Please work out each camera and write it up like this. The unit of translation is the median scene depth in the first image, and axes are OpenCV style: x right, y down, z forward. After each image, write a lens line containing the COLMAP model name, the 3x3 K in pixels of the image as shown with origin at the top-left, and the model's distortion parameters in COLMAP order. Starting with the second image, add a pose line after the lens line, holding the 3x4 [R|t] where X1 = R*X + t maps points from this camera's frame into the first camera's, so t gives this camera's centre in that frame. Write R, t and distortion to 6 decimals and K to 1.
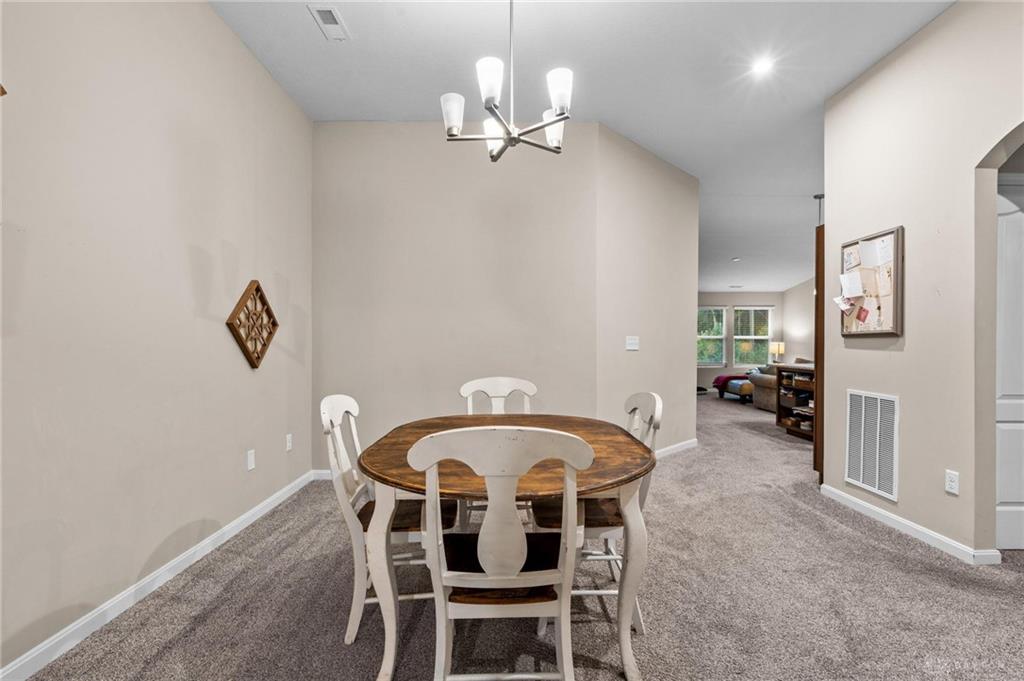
lens RADIAL K [[463.6, 0, 512.4], [0, 463.6, 344.3], [0, 0, 1]] dist [-0.004657, 0.002007]
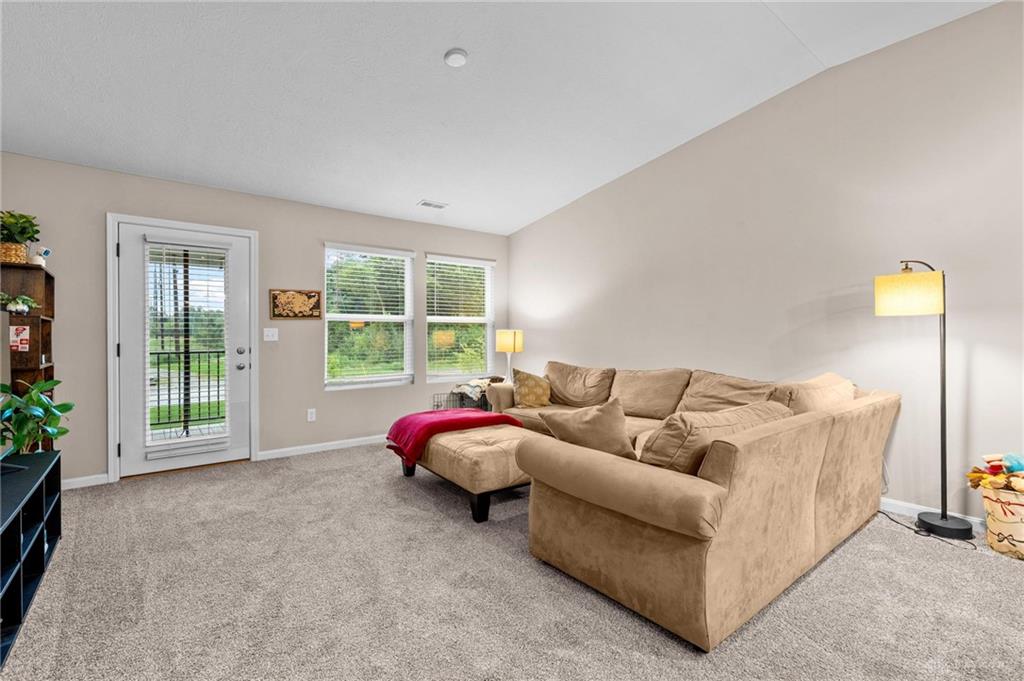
lens RADIAL K [[463.6, 0, 510.2], [0, 463.6, 335.4], [0, 0, 1]] dist [-0.004657, 0.002007]
pose [[0.779123, -0.009288, 0.626802, 0.246400], [0.005590, 0.999953, 0.007869, -0.001990], [-0.626846, -0.002627, 0.779138, 0.576273]]
